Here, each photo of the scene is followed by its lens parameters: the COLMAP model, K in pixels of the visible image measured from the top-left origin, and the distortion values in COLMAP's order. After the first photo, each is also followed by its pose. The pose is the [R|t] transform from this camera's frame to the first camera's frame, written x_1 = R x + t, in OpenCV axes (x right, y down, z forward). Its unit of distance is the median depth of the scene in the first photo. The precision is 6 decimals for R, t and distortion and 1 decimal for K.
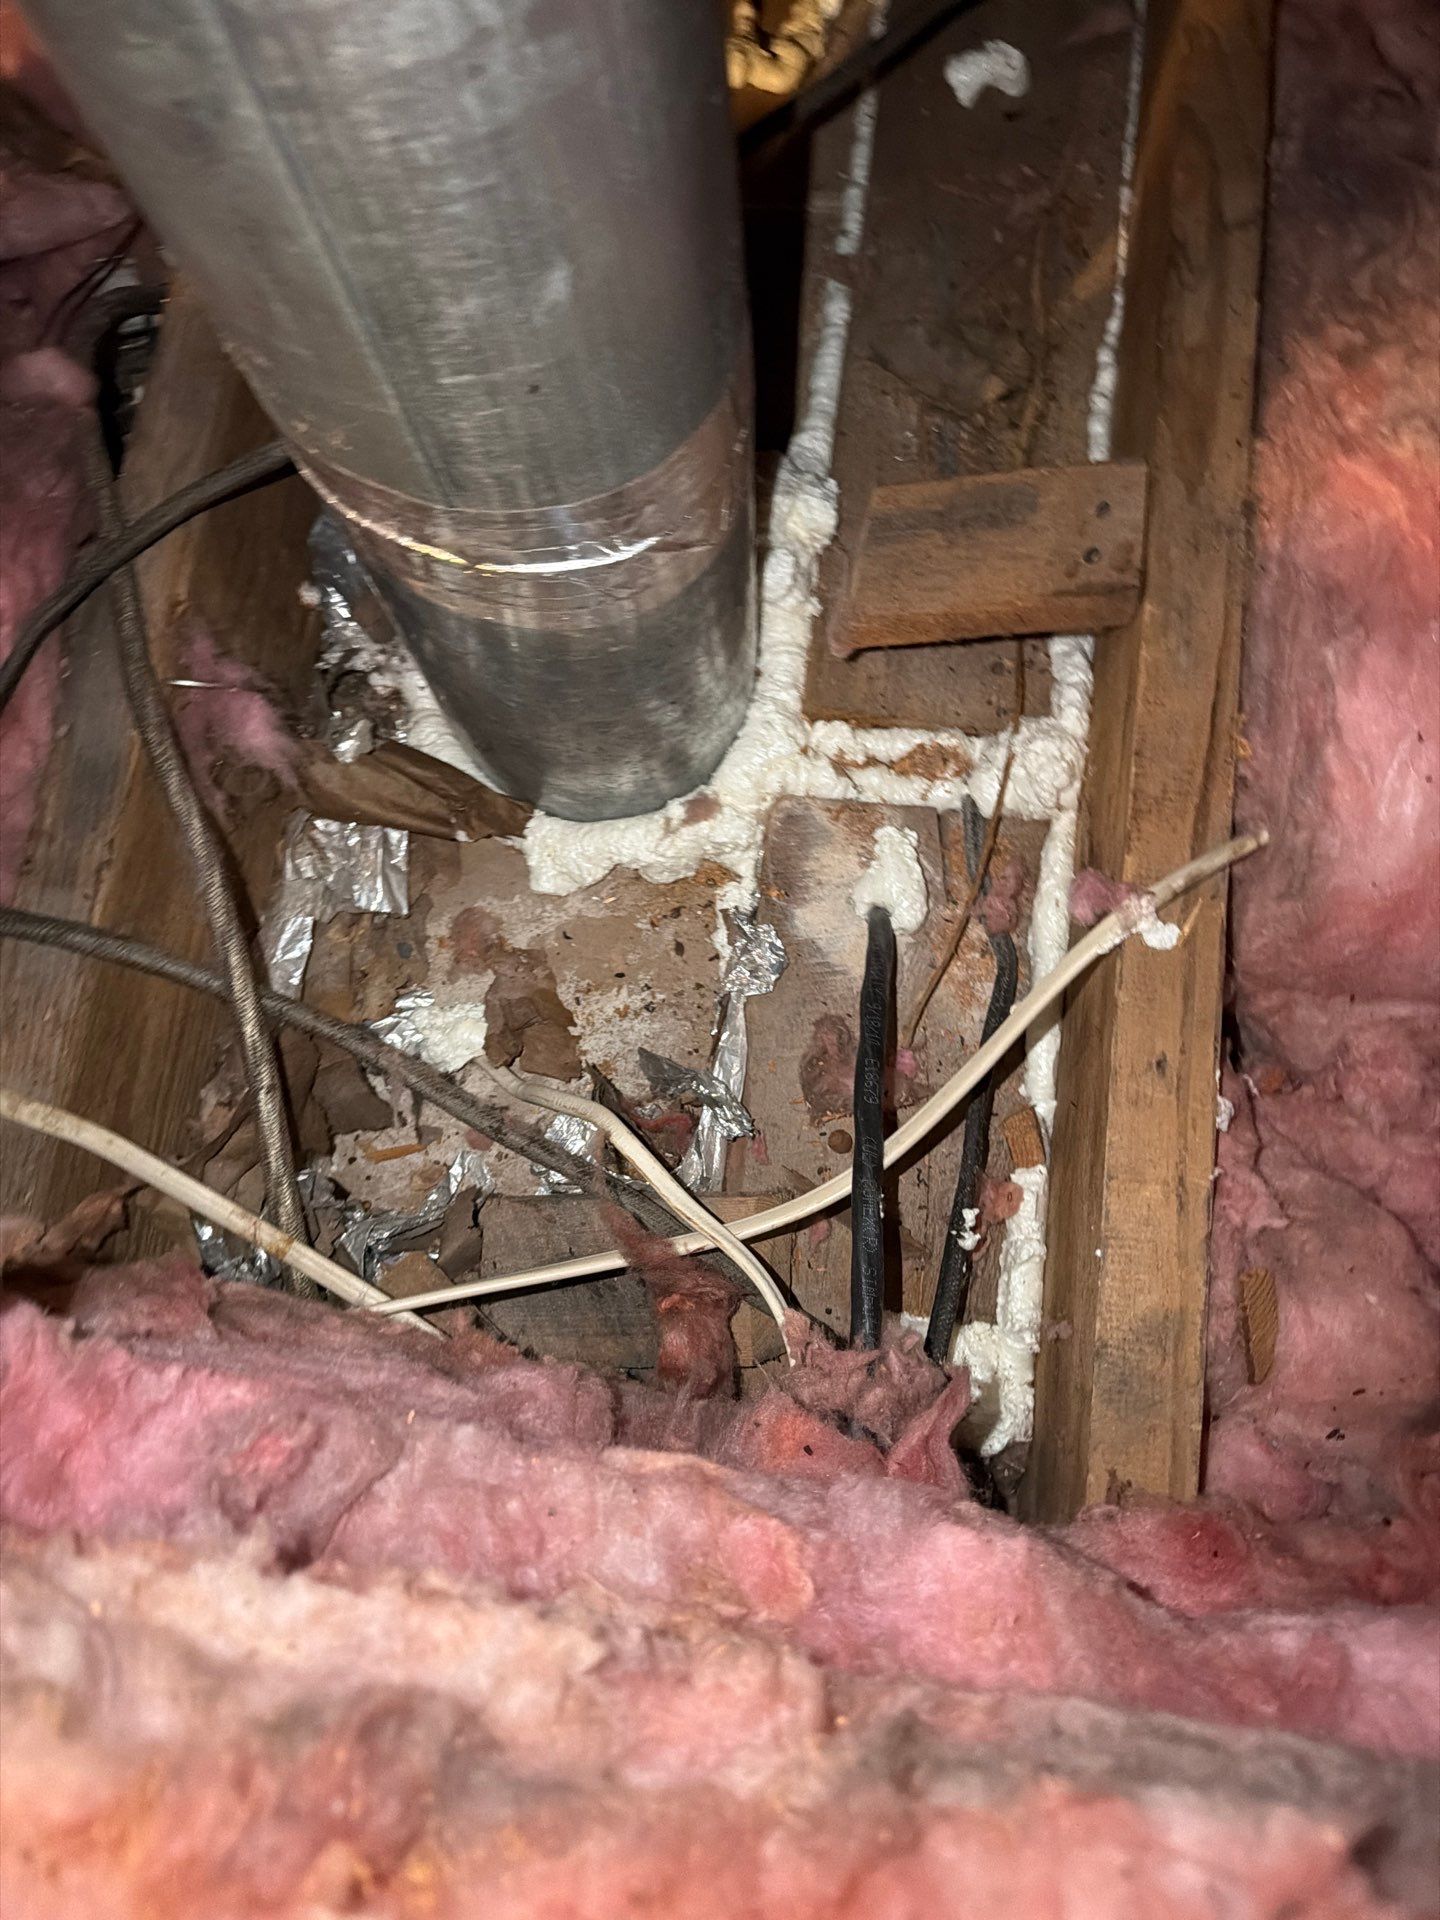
lens RADIAL K [[1312.2, 0, 720.0], [0, 1312.2, 960.0], [0, 0, 1]] dist [0.065043, -0.143283]
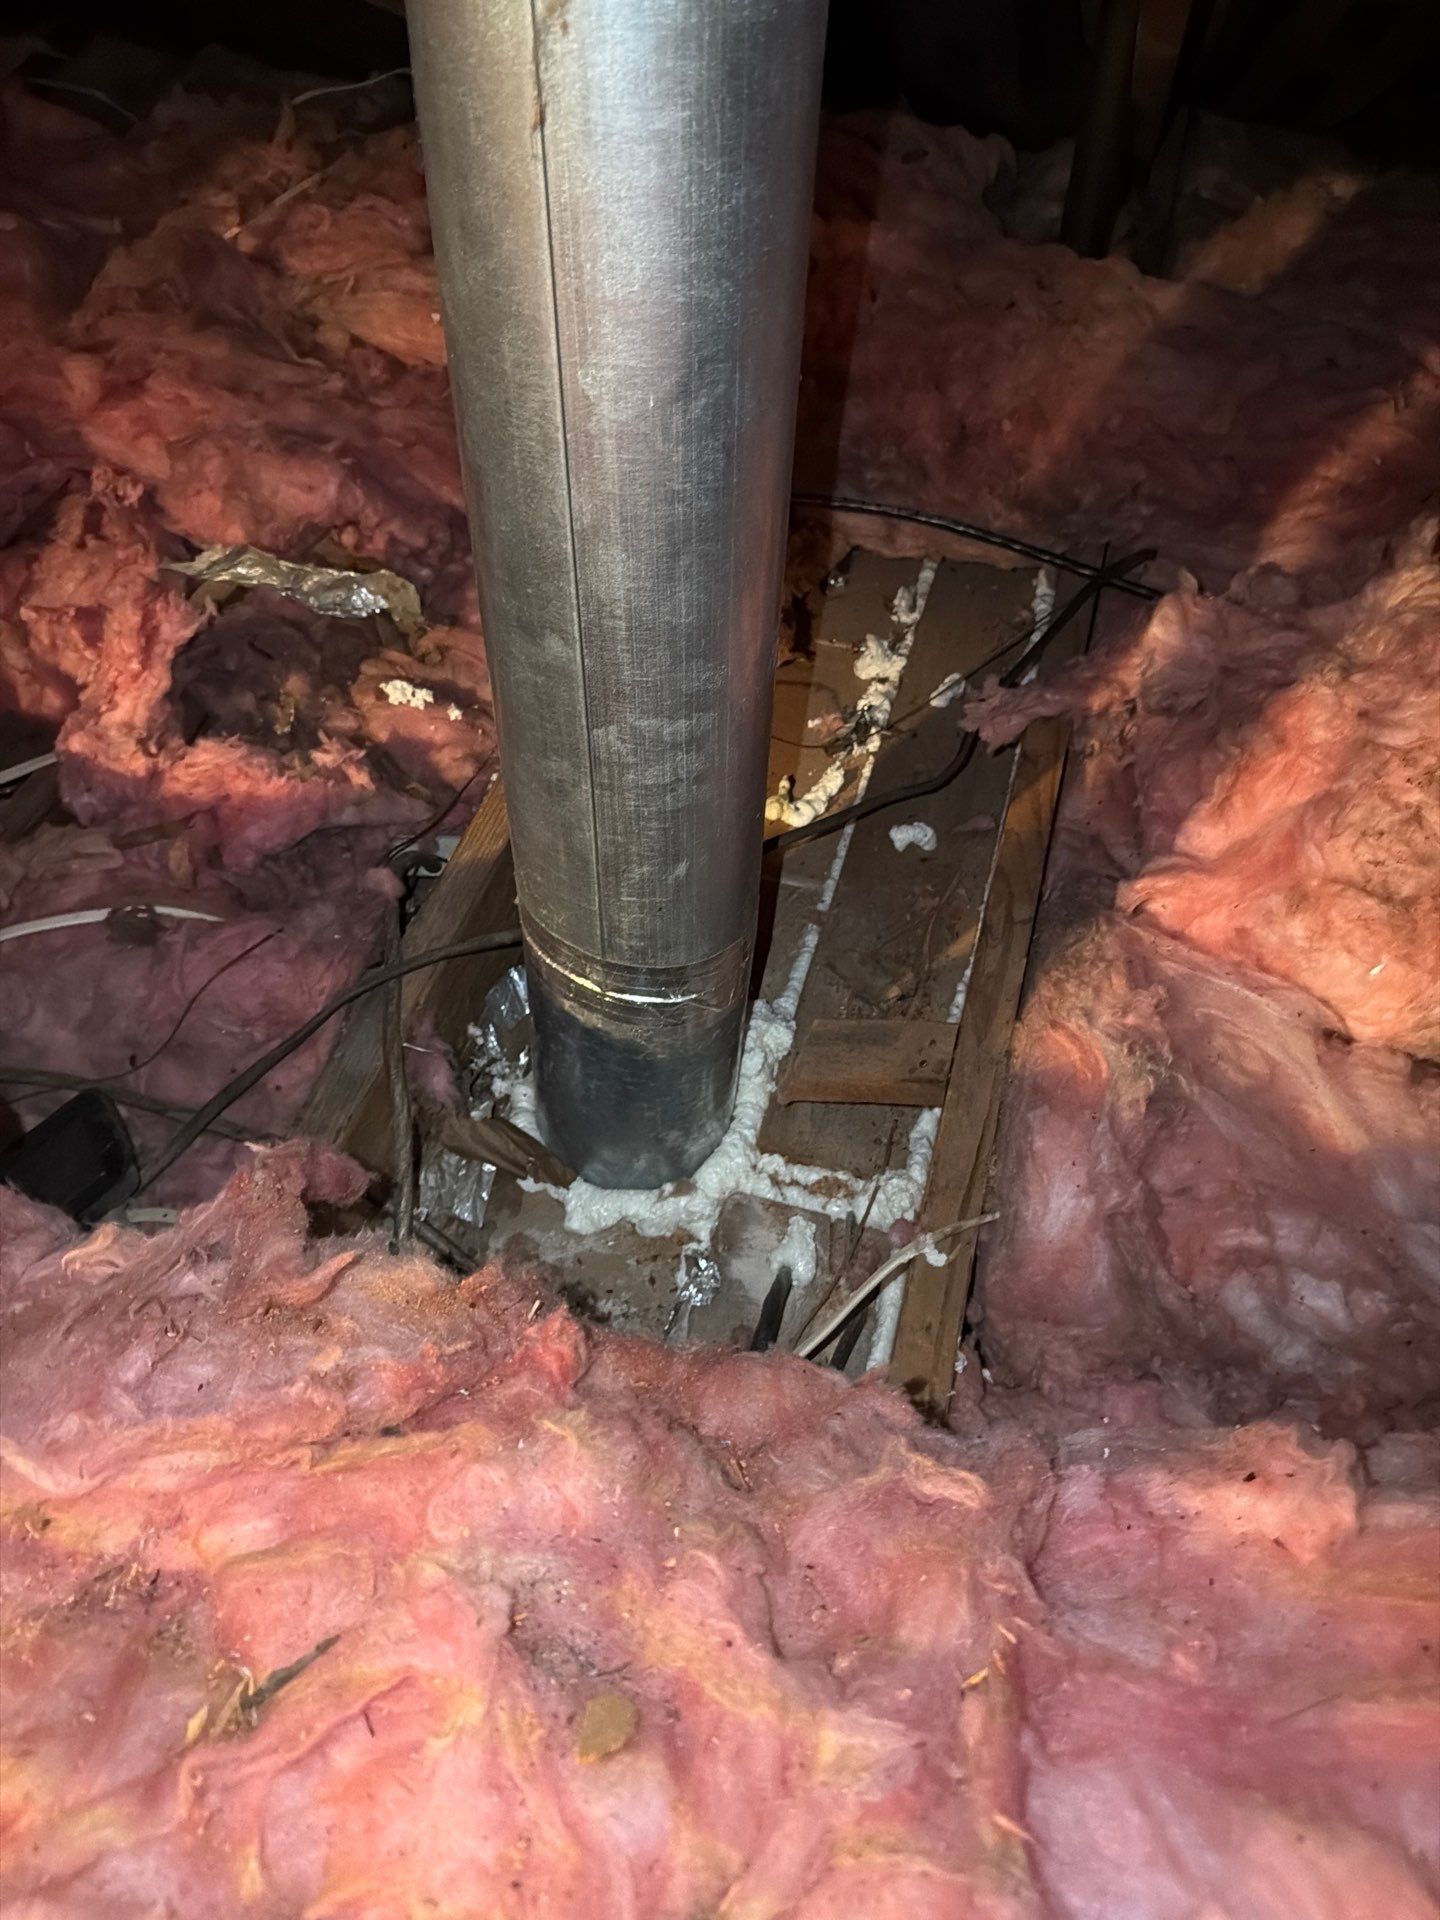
lens RADIAL K [[1312.2, 0, 720.0], [0, 1312.2, 960.0], [0, 0, 1]] dist [0.065043, -0.143283]
pose [[0.983959, 0.176742, -0.024216, 0.018016], [-0.167745, 0.870468, -0.462760, 0.371598], [-0.060710, 0.459399, 0.886153, -0.536657]]
